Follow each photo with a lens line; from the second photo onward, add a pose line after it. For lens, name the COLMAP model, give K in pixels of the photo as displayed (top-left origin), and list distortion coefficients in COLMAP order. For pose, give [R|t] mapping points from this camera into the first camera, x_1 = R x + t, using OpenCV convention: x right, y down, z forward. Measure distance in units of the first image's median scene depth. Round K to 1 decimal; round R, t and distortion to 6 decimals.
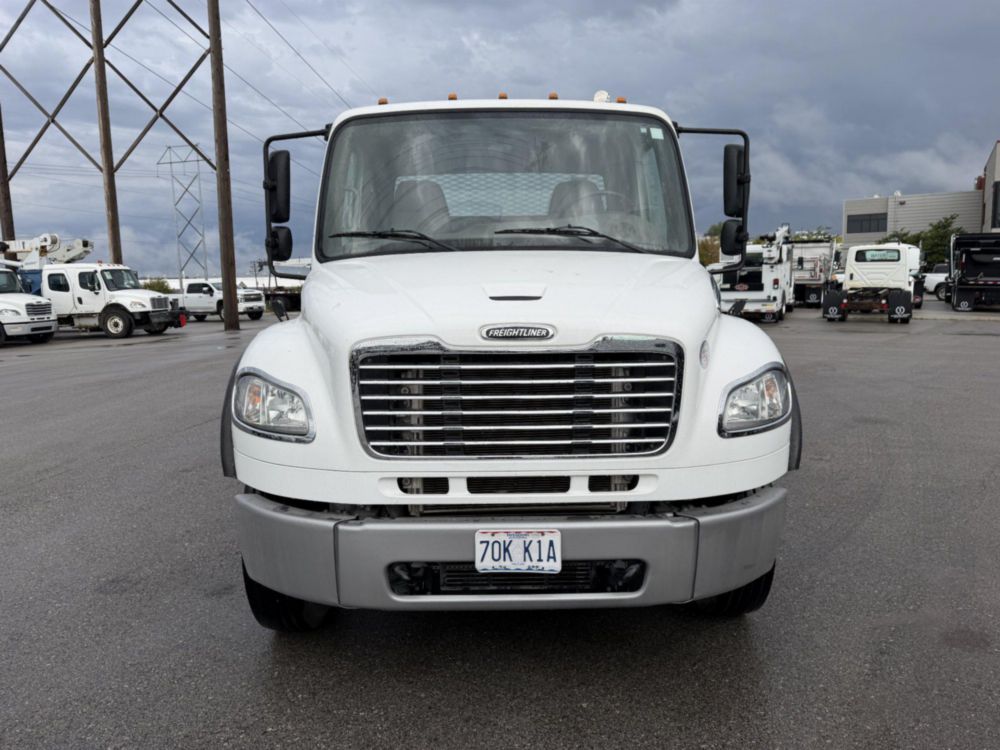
lens RADIAL K [[692.5, 0, 500.0], [0, 692.5, 375.0], [0, 0, 1]] dist [0.099449, -0.126202]
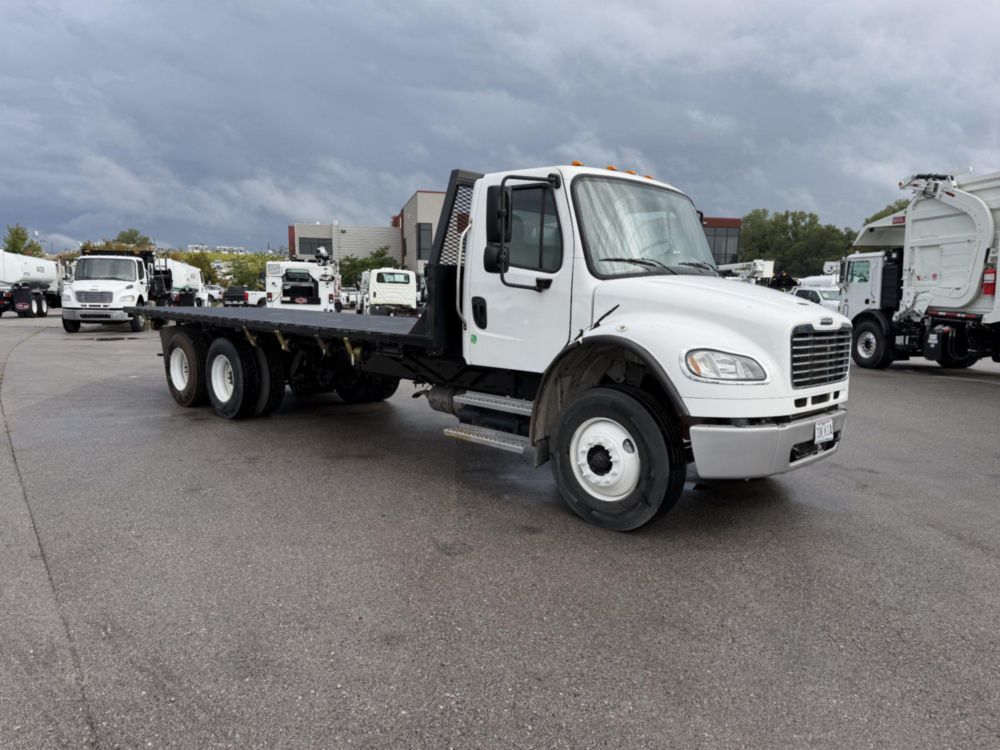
lens RADIAL K [[692.5, 0, 500.0], [0, 692.5, 375.0], [0, 0, 1]] dist [0.099449, -0.126202]
pose [[0.721451, -0.048627, 0.690756, -0.185345], [0.062004, 0.998061, 0.005501, 0.002192], [-0.689684, 0.038861, 0.723067, 0.017019]]
